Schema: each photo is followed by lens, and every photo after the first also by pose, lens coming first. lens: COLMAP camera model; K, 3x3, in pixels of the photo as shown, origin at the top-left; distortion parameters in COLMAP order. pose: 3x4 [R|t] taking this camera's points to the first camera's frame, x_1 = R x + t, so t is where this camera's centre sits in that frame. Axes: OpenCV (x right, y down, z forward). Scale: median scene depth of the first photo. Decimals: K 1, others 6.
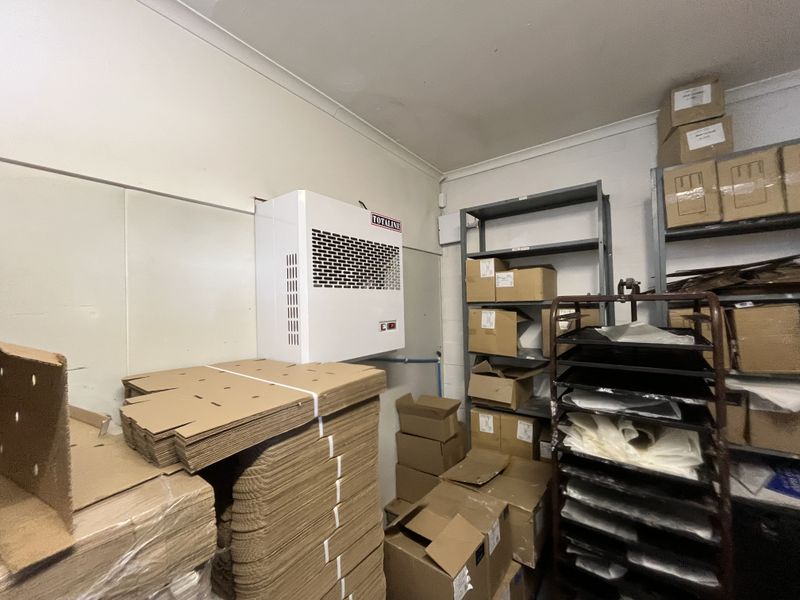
lens RADIAL K [[324.3, 0, 400.0], [0, 324.3, 300.0], [0, 0, 1]] dist [-0.009660, -0.000500]
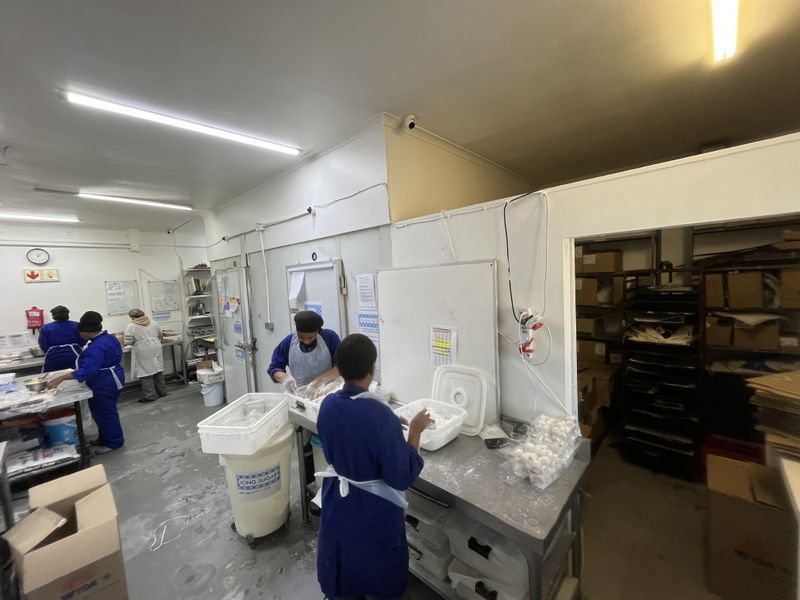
lens RADIAL K [[324.4, 0, 396.3], [0, 324.4, 301.1], [0, 0, 1]] dist [-0.005573, -0.000199]
pose [[0.991491, -0.011966, -0.129625, -0.638220], [0.023495, 0.995863, 0.087777, -0.029310], [0.128039, -0.090075, 0.987670, -1.119481]]
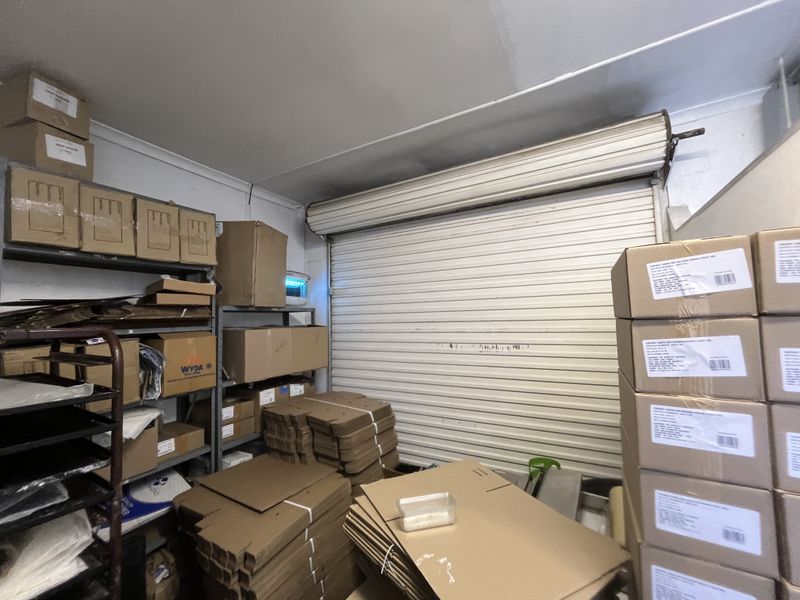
lens RADIAL K [[324.4, 0, 396.3], [0, 324.4, 301.1], [0, 0, 1]] dist [-0.005573, -0.000199]
pose [[-0.123375, 0.088549, 0.988402, -0.001737], [0.010472, 0.996072, -0.087930, -0.008889], [-0.992305, -0.000498, -0.123818, 0.222978]]
